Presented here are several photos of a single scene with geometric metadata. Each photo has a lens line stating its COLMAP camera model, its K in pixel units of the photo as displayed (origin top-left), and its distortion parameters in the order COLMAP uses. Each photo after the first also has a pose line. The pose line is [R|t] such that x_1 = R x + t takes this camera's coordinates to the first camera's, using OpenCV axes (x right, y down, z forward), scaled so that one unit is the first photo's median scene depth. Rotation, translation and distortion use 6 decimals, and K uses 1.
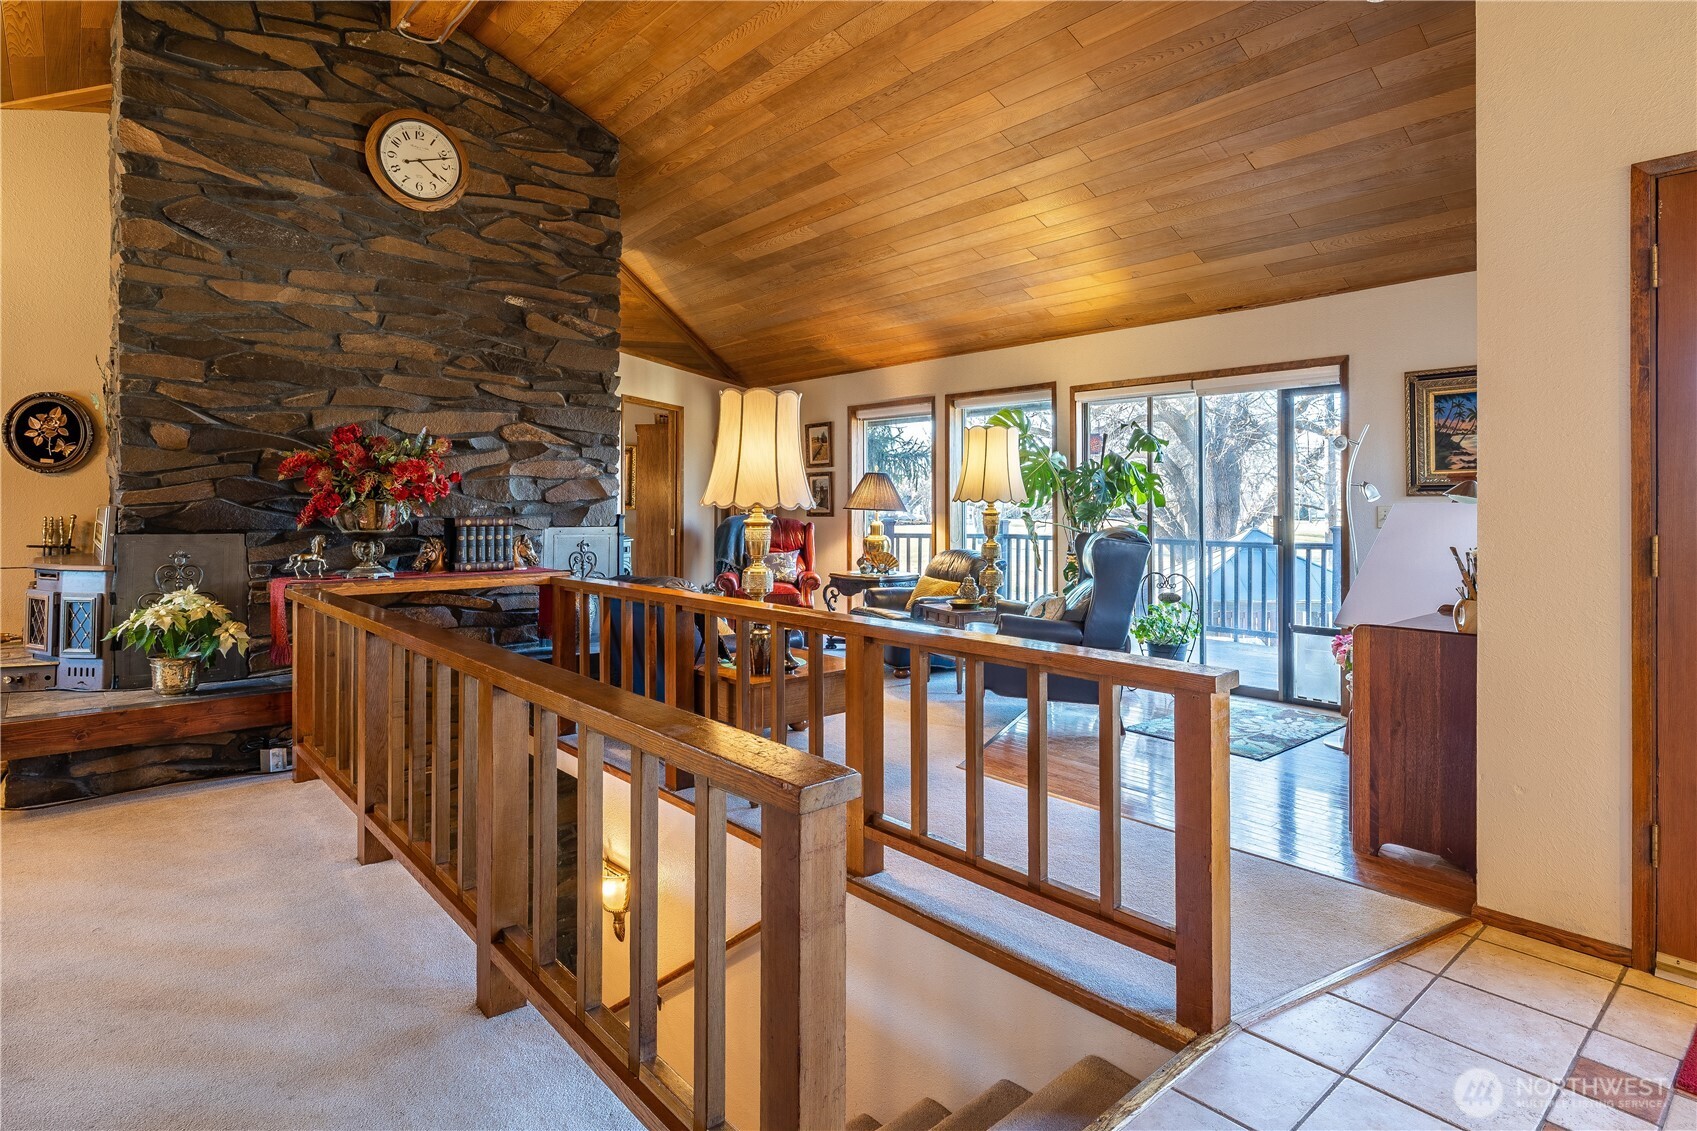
lens RADIAL K [[894.8, 0, 817.3], [0, 894.8, 526.9], [0, 0, 1]] dist [0.001712, 0.001255]
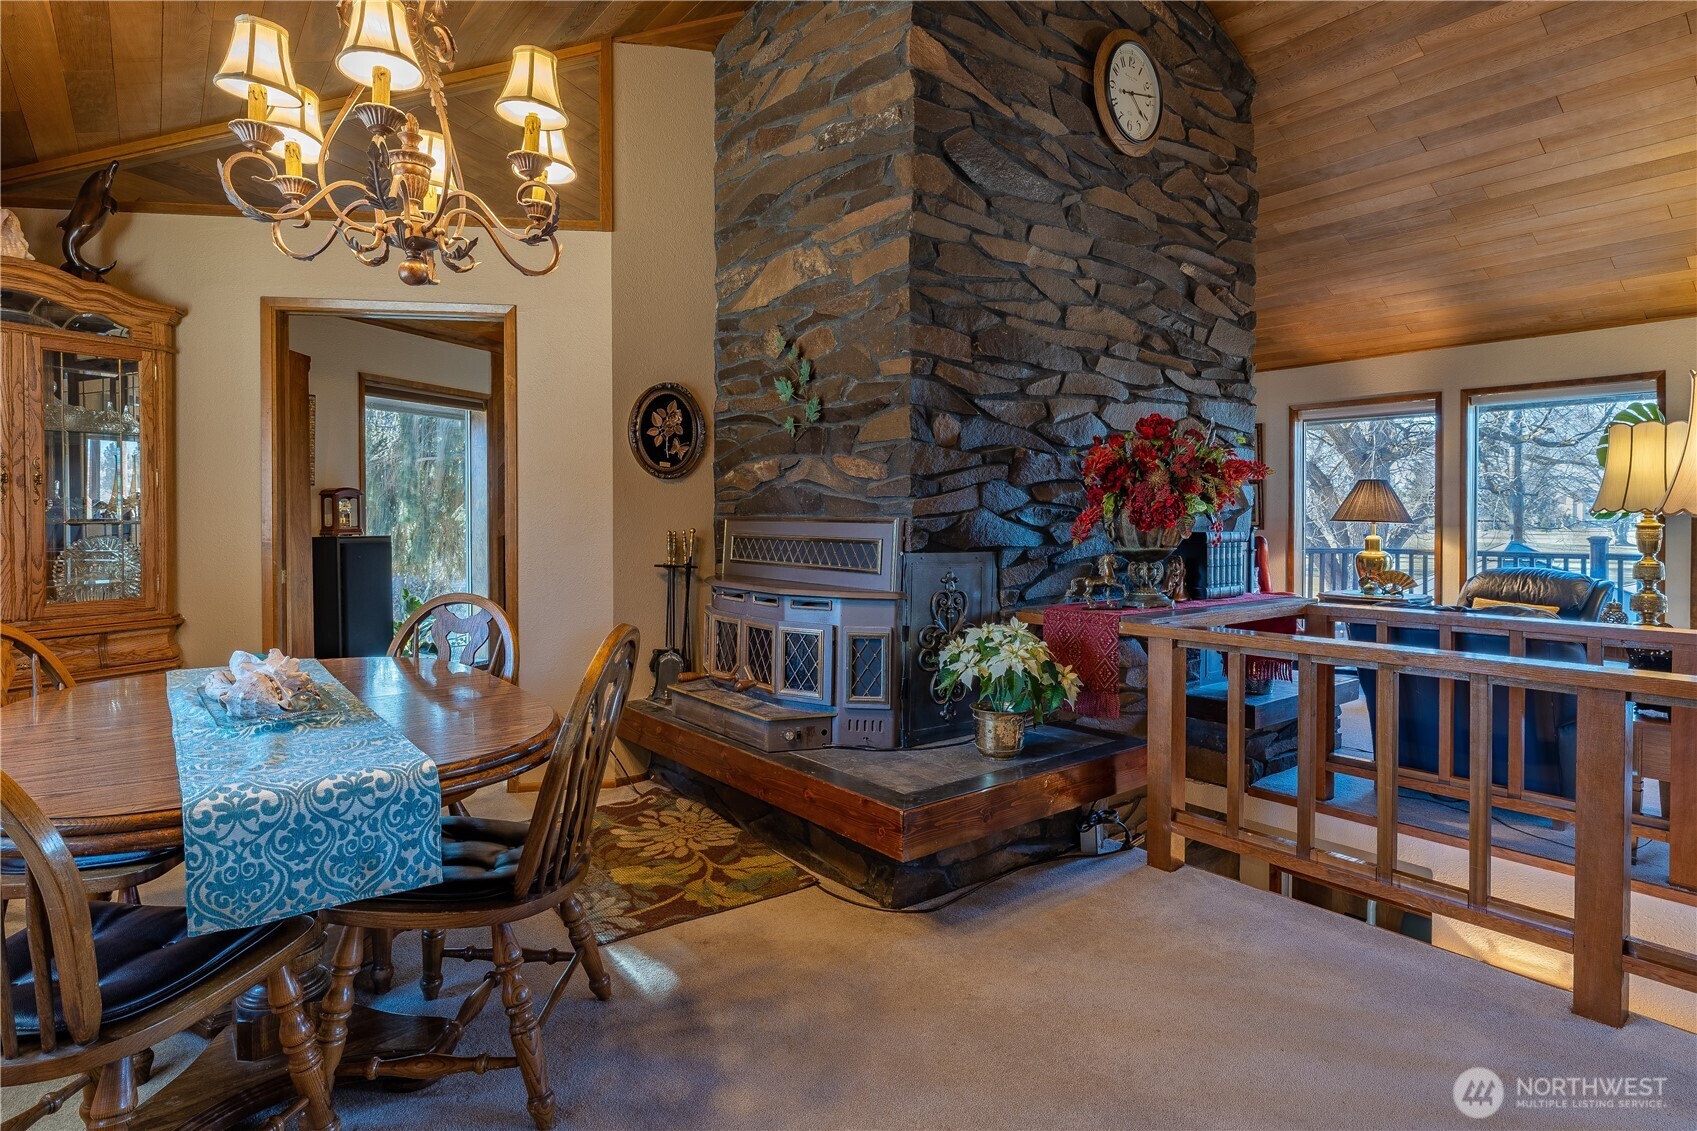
lens RADIAL K [[894.8, 0, 852.5], [0, 894.8, 551.9], [0, 0, 1]] dist [0.001712, 0.001255]
pose [[0.999371, -0.000557, -0.035457, -0.658513], [0.001004, 0.999920, 0.012573, -0.002265], [0.035447, -0.012601, 0.999292, 0.168880]]
